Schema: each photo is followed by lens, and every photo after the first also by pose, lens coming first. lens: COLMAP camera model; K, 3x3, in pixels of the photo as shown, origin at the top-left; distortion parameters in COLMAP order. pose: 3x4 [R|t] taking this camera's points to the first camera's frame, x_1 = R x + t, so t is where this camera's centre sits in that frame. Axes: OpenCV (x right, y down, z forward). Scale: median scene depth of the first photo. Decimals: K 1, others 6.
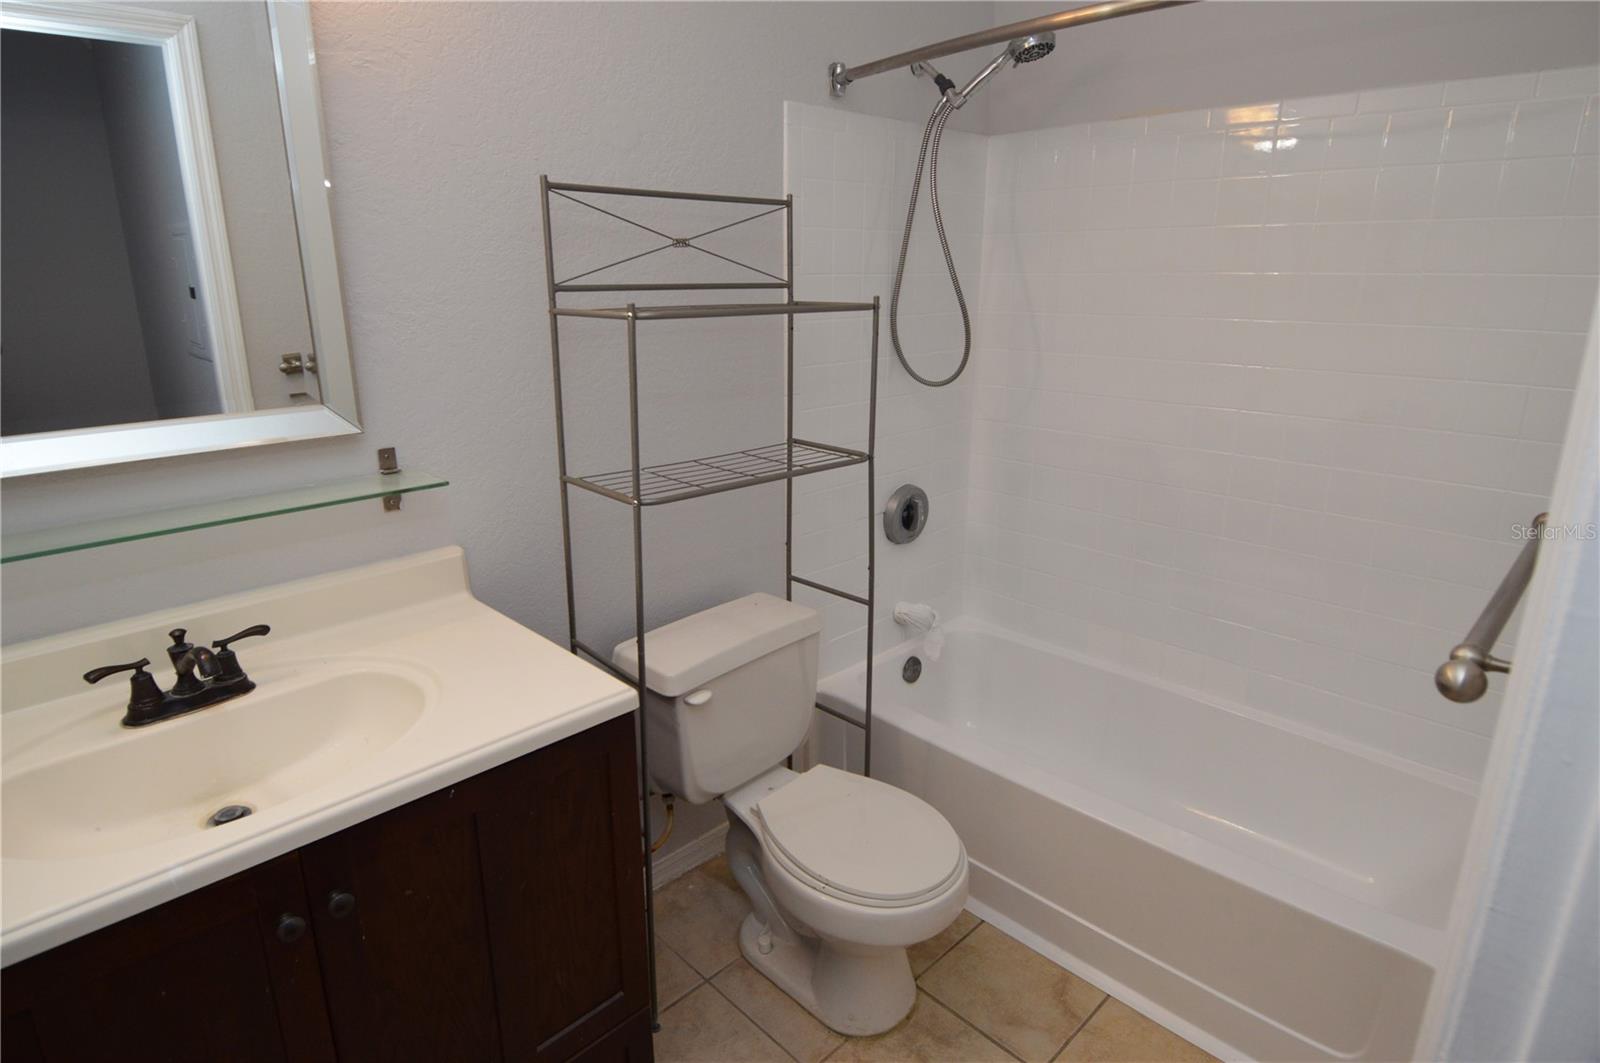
lens RADIAL K [[902.9, 0, 815.0], [0, 902.9, 519.6], [0, 0, 1]] dist [0.001506, -0.002304]
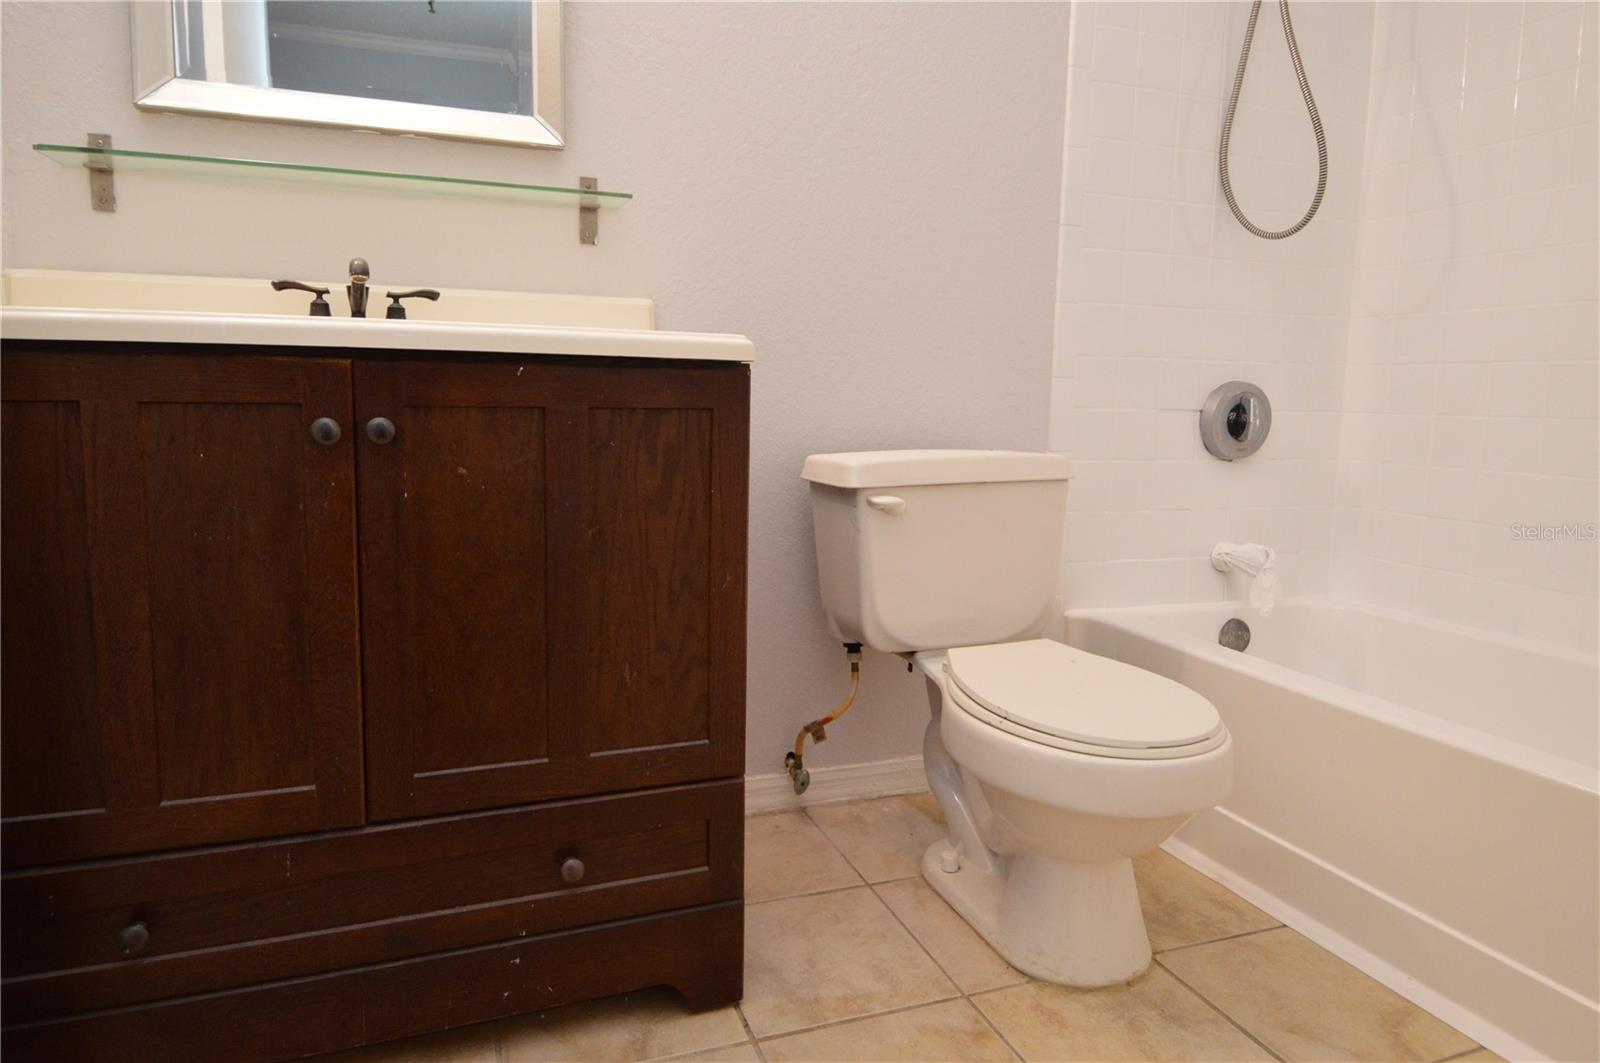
lens RADIAL K [[993.0, 0, 774.5], [0, 993.0, 512.0], [0, 0, 1]] dist [0.039783, -0.055872]
pose [[0.903587, 0.060167, -0.424158, 0.155080], [-0.128221, 0.982684, -0.133757, 0.322342], [0.408765, 0.175247, 0.895656, 0.138389]]
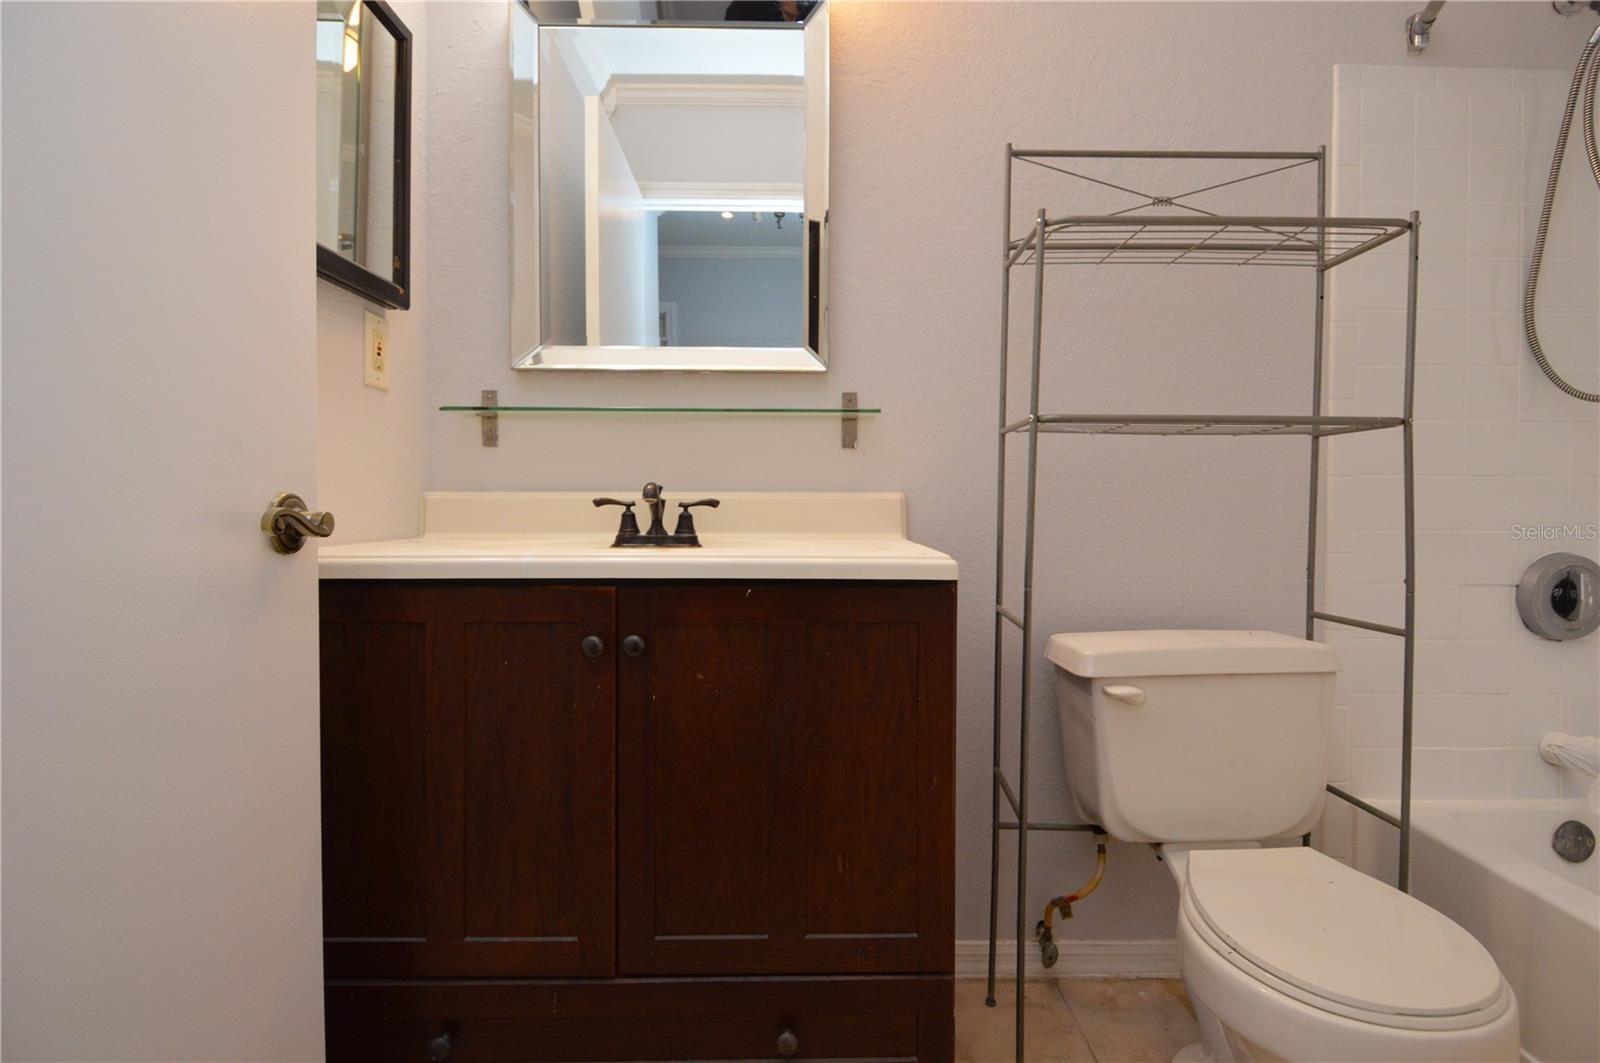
lens RADIAL K [[886.9, 0, 799.1], [0, 886.9, 514.3], [0, 0, 1]] dist [0.016404, -0.025891]
pose [[0.712032, 0.010795, -0.702064, 0.220661], [-0.192638, 0.964518, -0.180543, 0.231991], [0.675204, 0.263797, 0.688847, 0.176005]]
